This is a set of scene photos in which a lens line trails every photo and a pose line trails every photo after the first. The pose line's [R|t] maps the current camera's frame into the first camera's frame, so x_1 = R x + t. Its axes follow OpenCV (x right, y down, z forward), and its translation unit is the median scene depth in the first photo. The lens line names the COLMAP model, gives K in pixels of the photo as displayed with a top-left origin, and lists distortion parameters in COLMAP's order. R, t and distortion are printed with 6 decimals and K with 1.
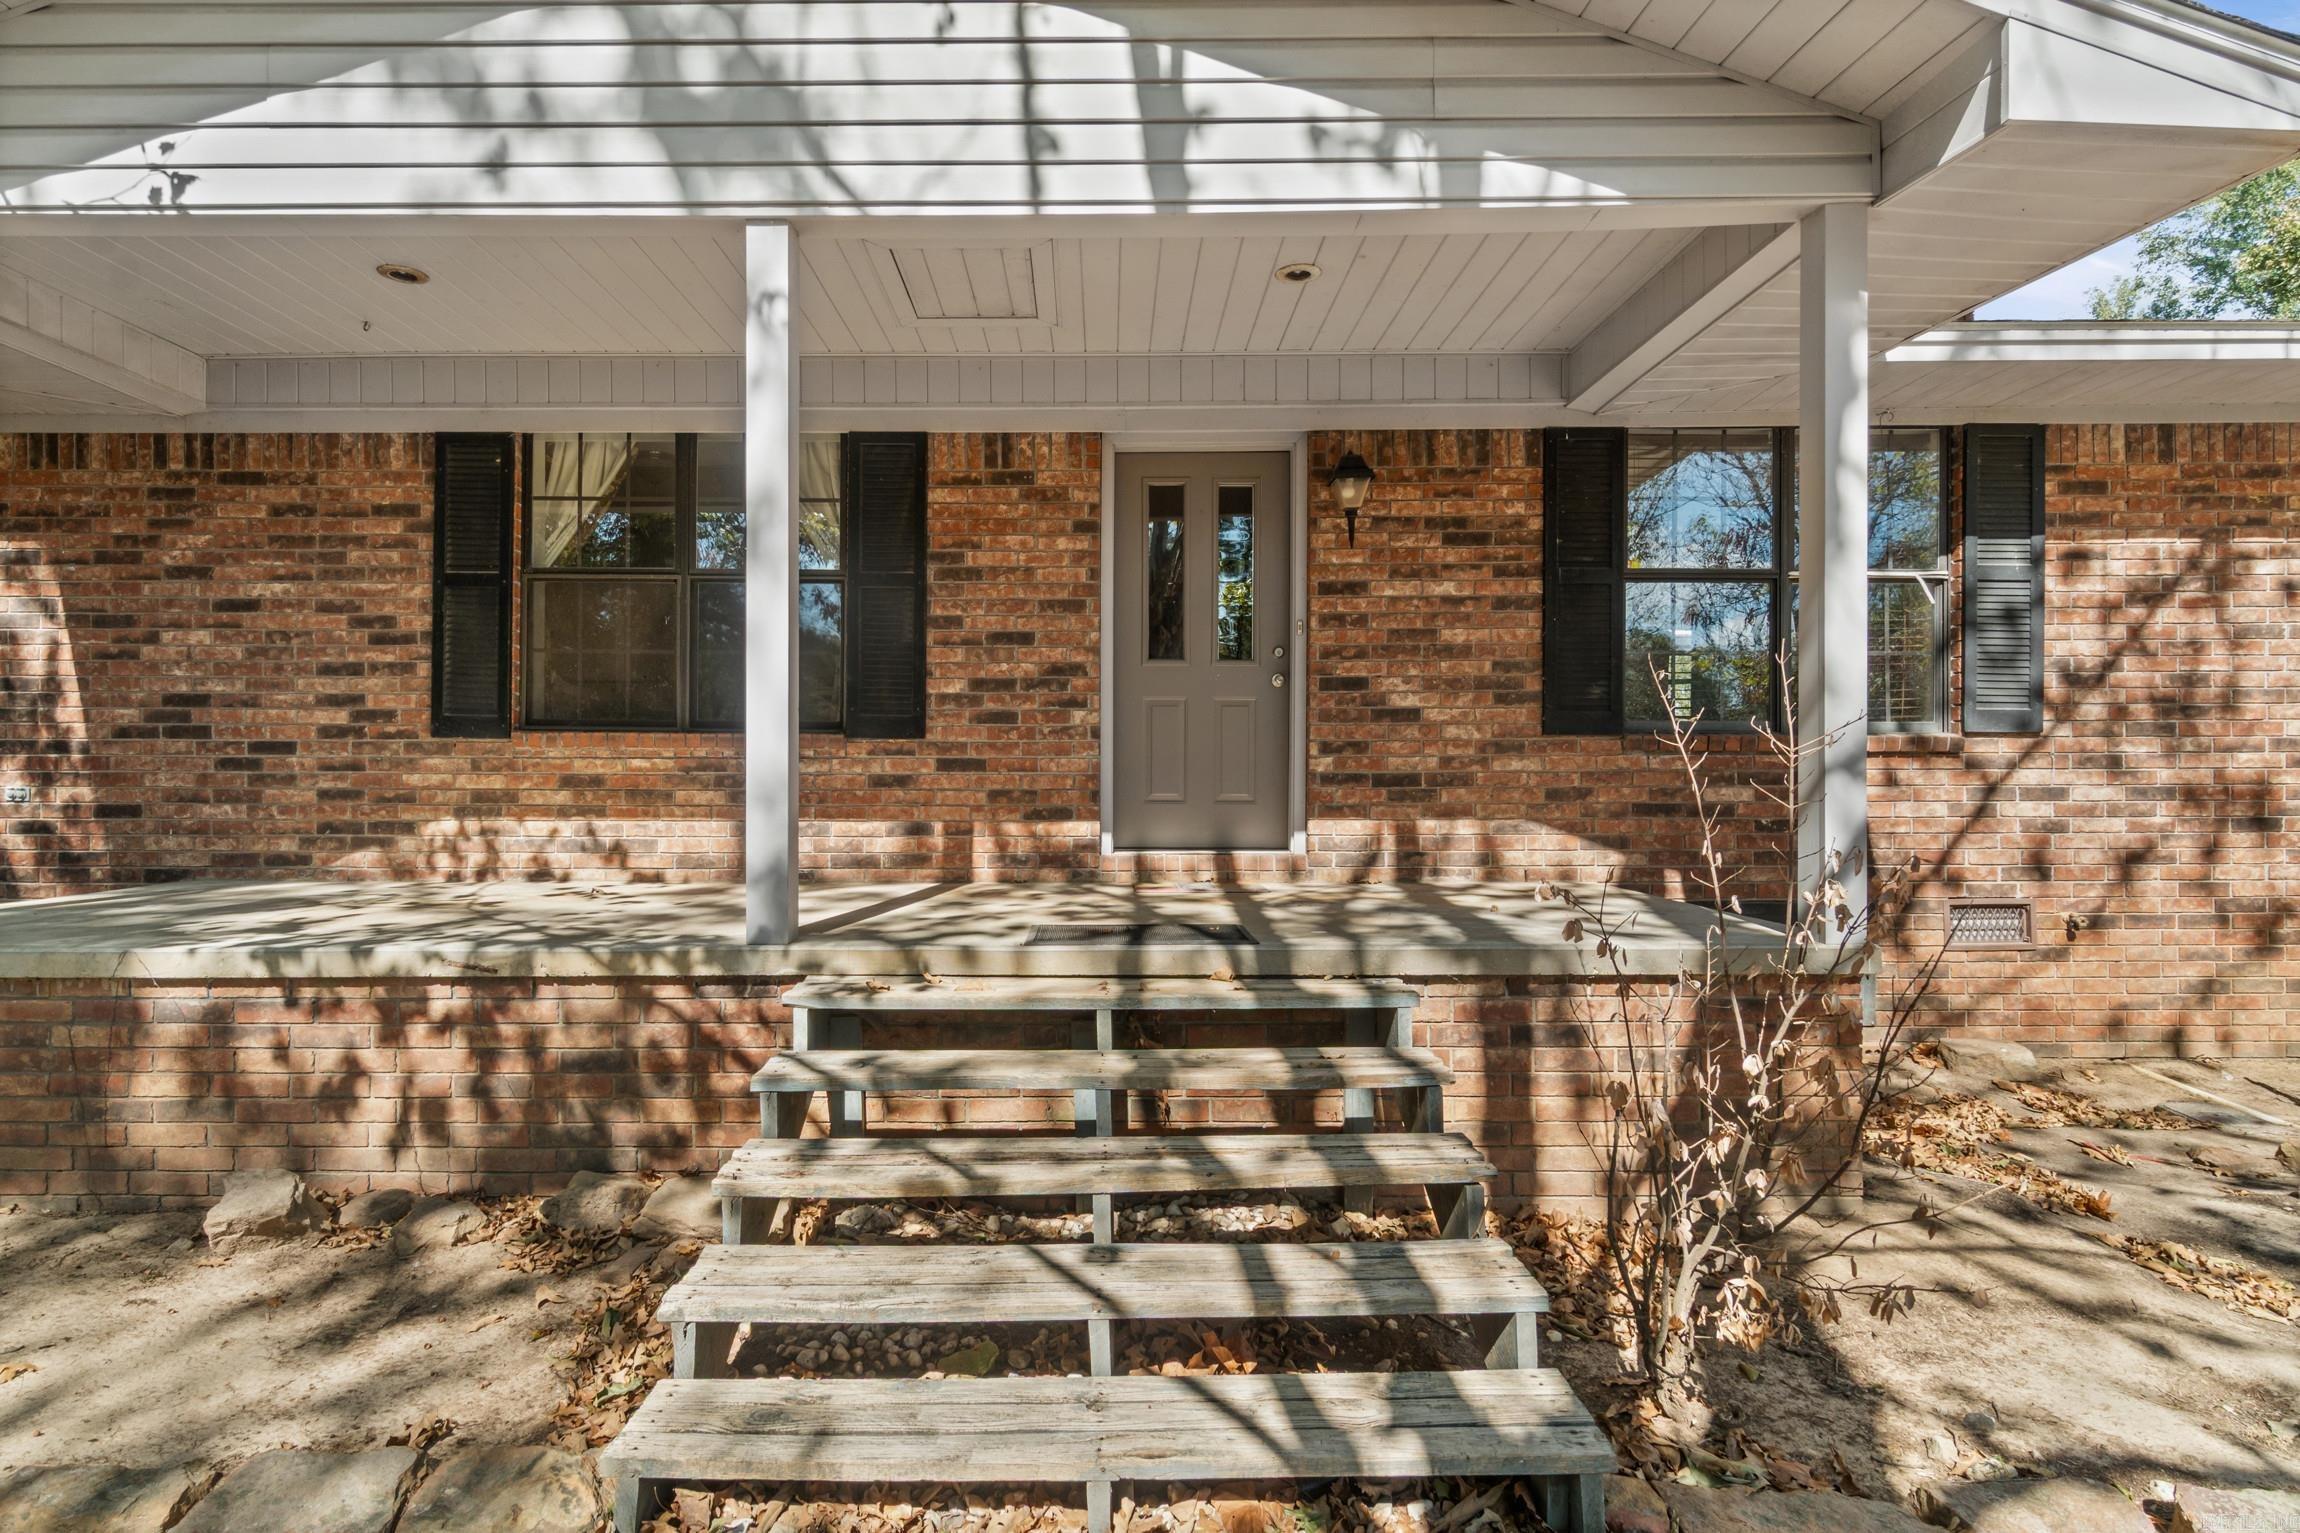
lens RADIAL K [[1129.9, 0, 1146.5], [0, 1129.9, 770.8], [0, 0, 1]] dist [-0.005813, 0.005302]
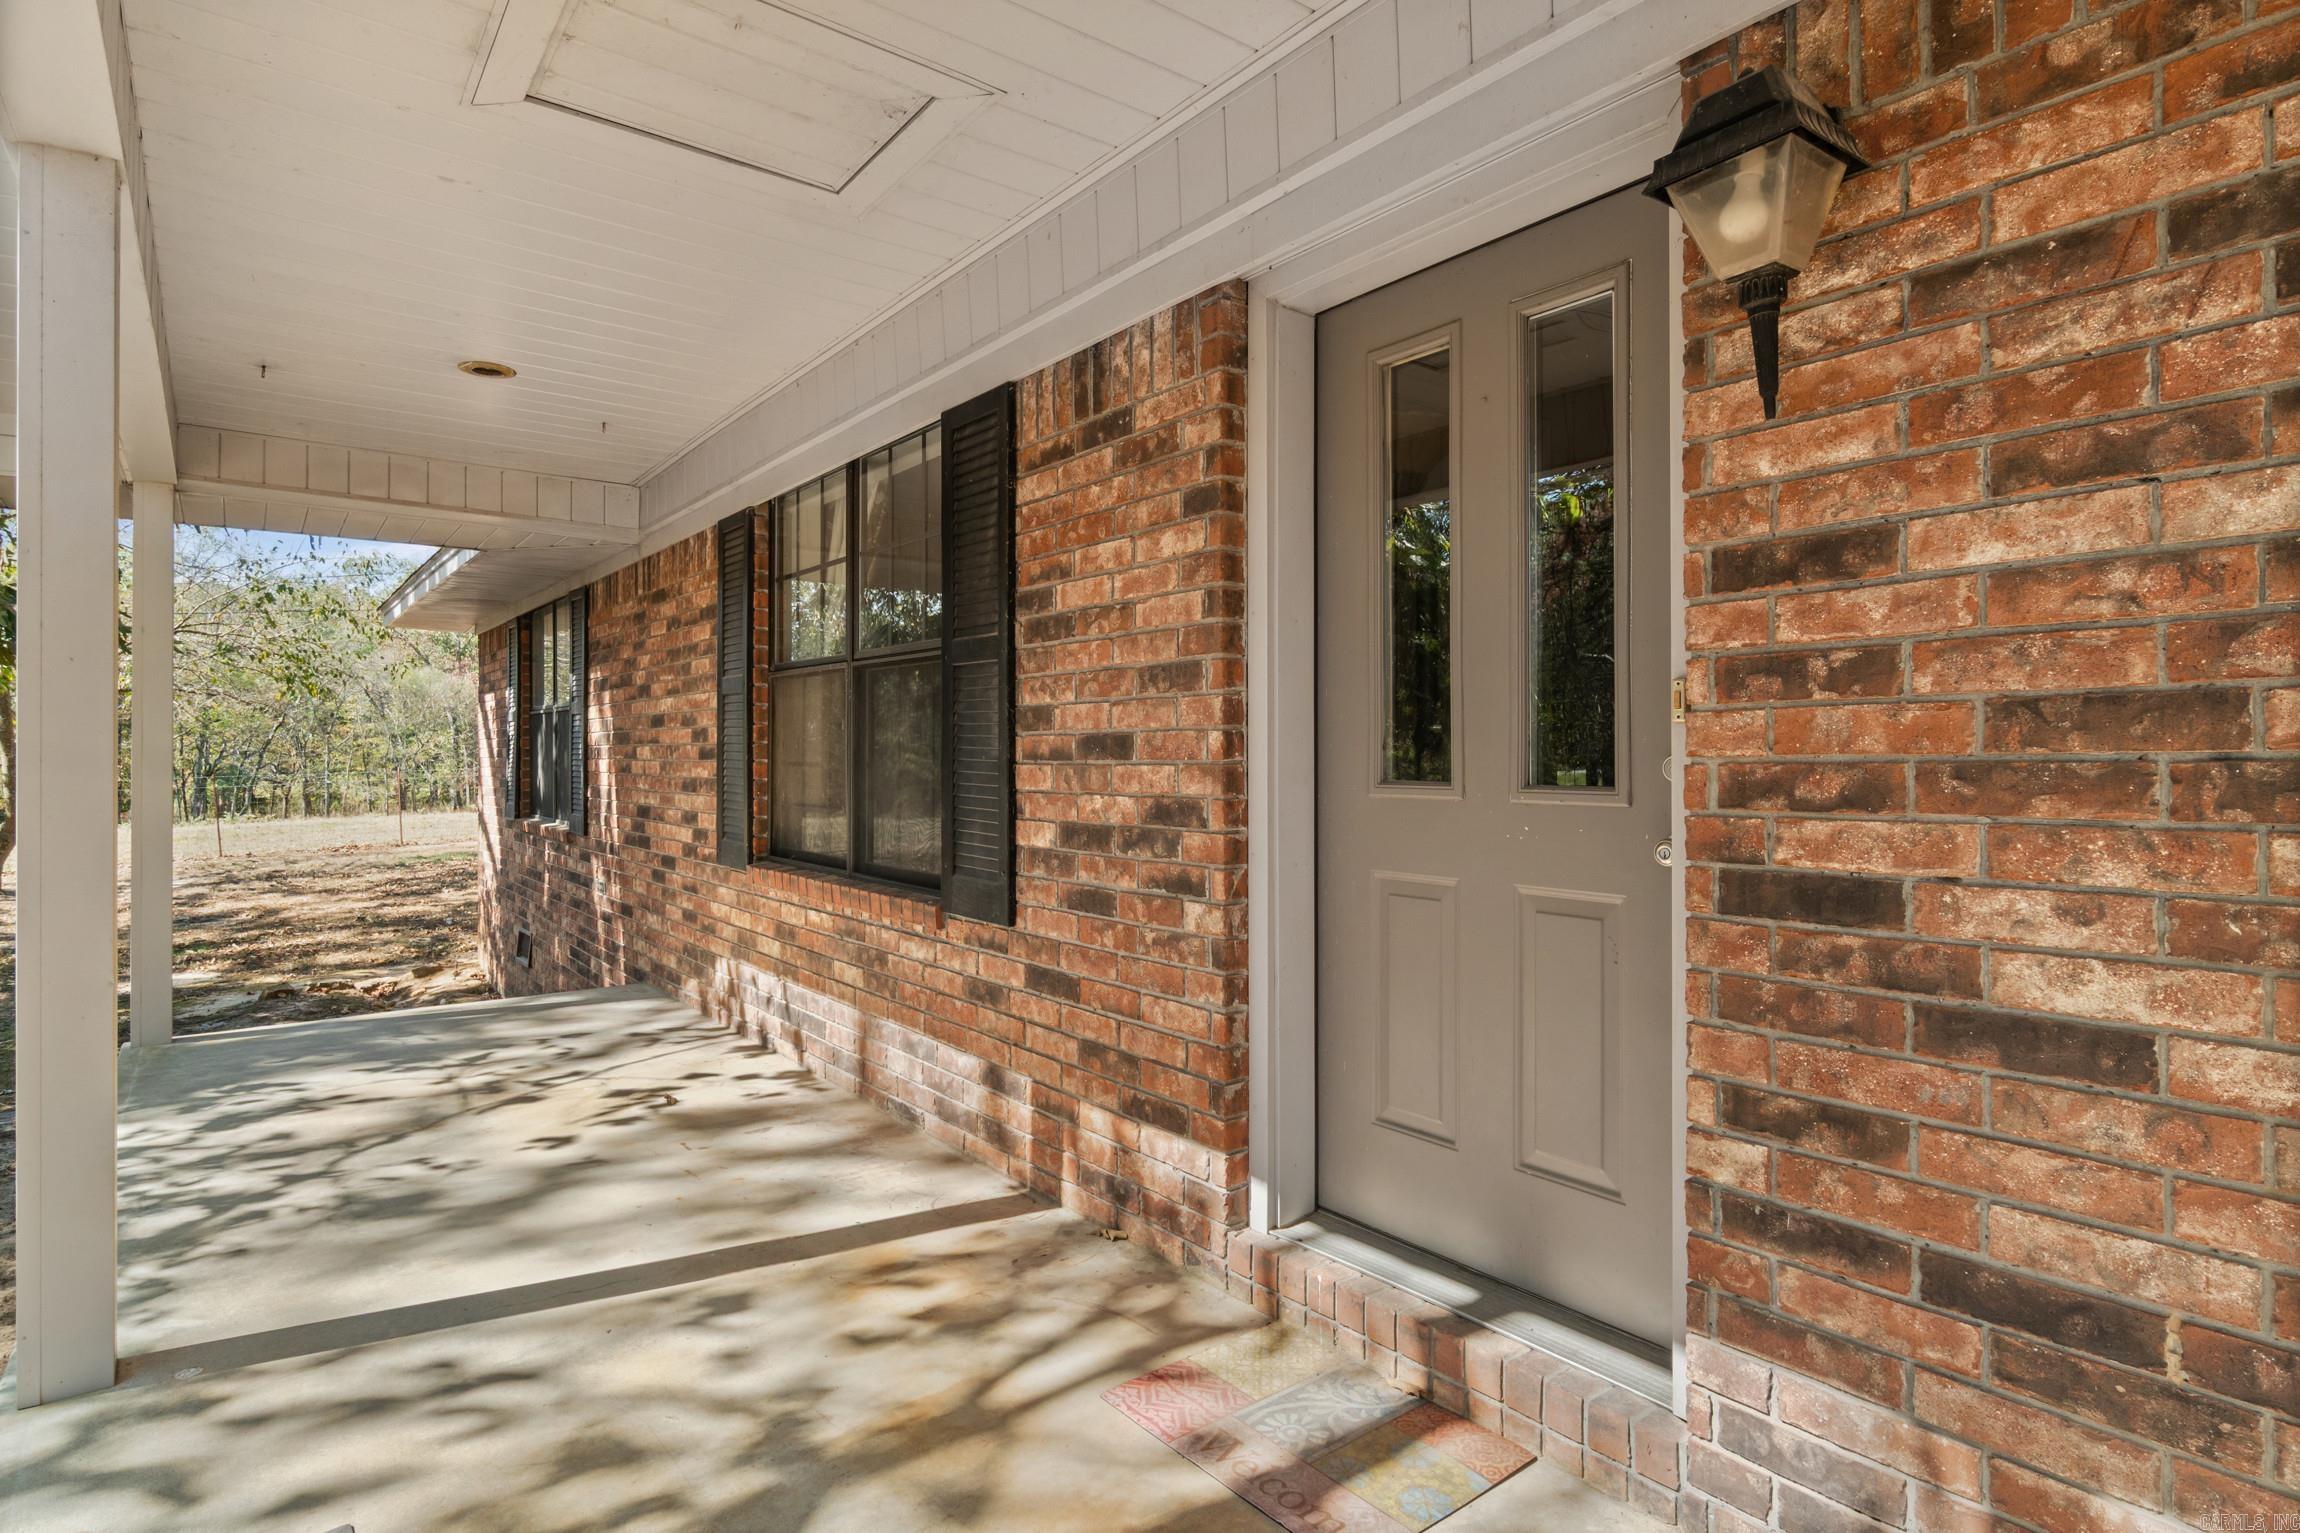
lens RADIAL K [[1182.3, 0, 1147.2], [0, 1182.3, 748.6], [0, 0, 1]] dist [-0.002991, -0.000194]
pose [[0.611171, -0.005418, -0.791480, 0.309512], [-0.000267, 0.999975, -0.007051, -0.112553], [0.791498, 0.004520, 0.611155, 0.691514]]
